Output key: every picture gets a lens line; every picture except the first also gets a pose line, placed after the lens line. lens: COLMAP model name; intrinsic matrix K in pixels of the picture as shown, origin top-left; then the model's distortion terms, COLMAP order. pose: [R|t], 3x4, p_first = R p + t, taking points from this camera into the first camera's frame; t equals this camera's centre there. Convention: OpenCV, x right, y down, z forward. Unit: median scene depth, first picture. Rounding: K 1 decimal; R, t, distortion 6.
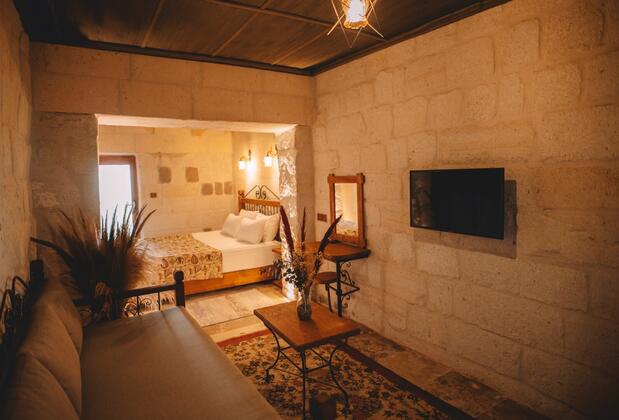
lens RADIAL K [[371.1, 0, 305.3], [0, 371.1, 209.3], [0, 0, 1]] dist [0.002061, -0.000199]
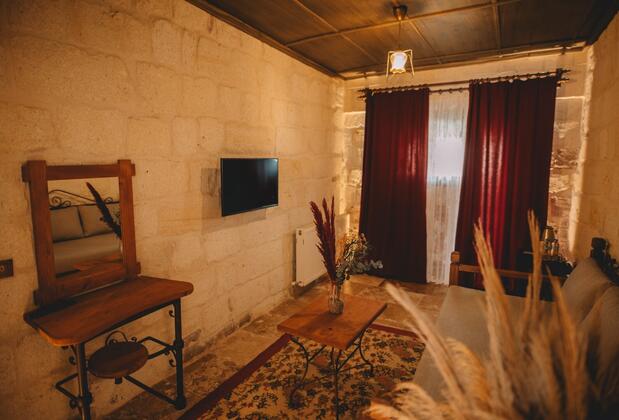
lens RADIAL K [[371.1, 0, 305.3], [0, 371.1, 209.3], [0, 0, 1]] dist [0.002061, -0.000199]
pose [[-0.508139, -0.092637, 0.856279, -0.596974], [0.088175, 0.983380, 0.158713, -0.097698], [-0.856750, 0.156150, -0.491525, 1.180813]]
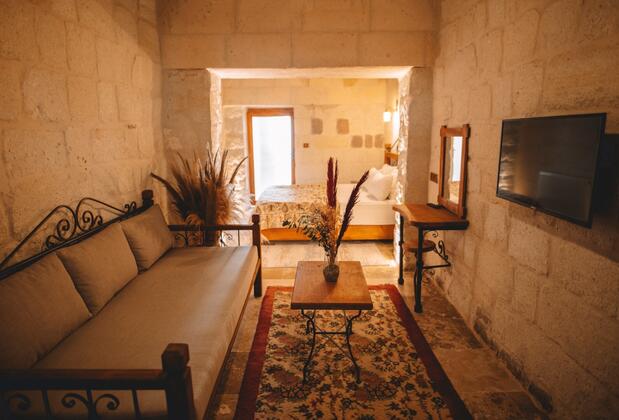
lens RADIAL K [[371.1, 0, 305.3], [0, 371.1, 209.3], [0, 0, 1]] dist [0.002061, -0.000199]
pose [[0.852948, 0.125223, -0.506753, 0.310536], [-0.063712, 0.988515, 0.137033, -0.004551], [0.518093, -0.084596, 0.851130, 0.144636]]
